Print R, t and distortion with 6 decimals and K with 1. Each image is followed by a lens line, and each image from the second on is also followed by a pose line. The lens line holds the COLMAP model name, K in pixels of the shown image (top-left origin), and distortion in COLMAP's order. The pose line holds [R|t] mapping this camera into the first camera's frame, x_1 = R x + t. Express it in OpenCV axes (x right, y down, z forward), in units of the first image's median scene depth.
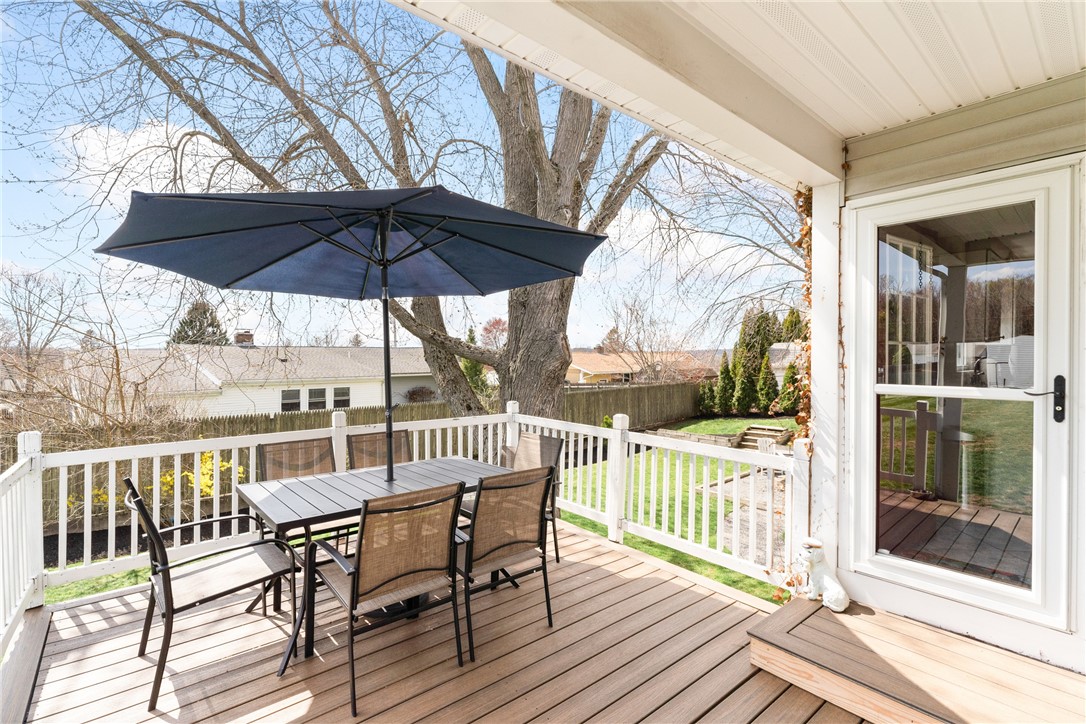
lens RADIAL K [[502.5, 0, 543.0], [0, 502.5, 362.0], [0, 0, 1]] dist [-0.000431, -0.000054]
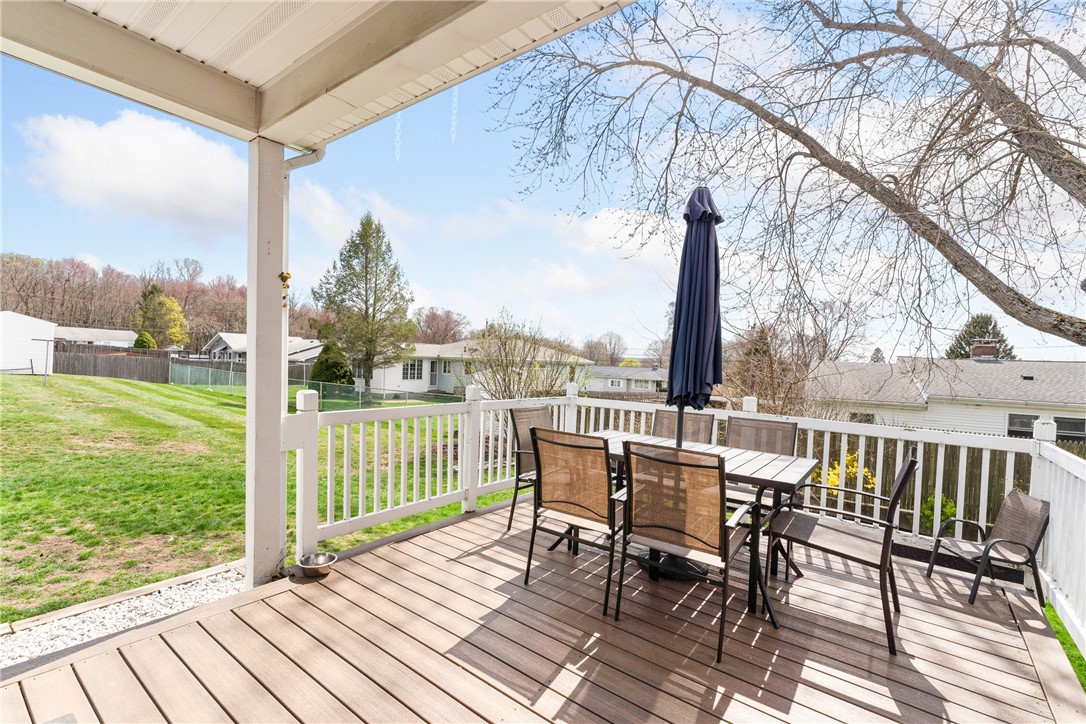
lens RADIAL K [[500.1, 0, 543.0], [0, 500.1, 362.0], [0, 0, 1]] dist [-0.000347, -0.000095]
pose [[0.242322, 0.007725, -0.970165, 0.267717], [-0.028367, 0.999597, 0.000874, 0.023823], [0.969781, 0.027309, 0.242444, 0.194594]]
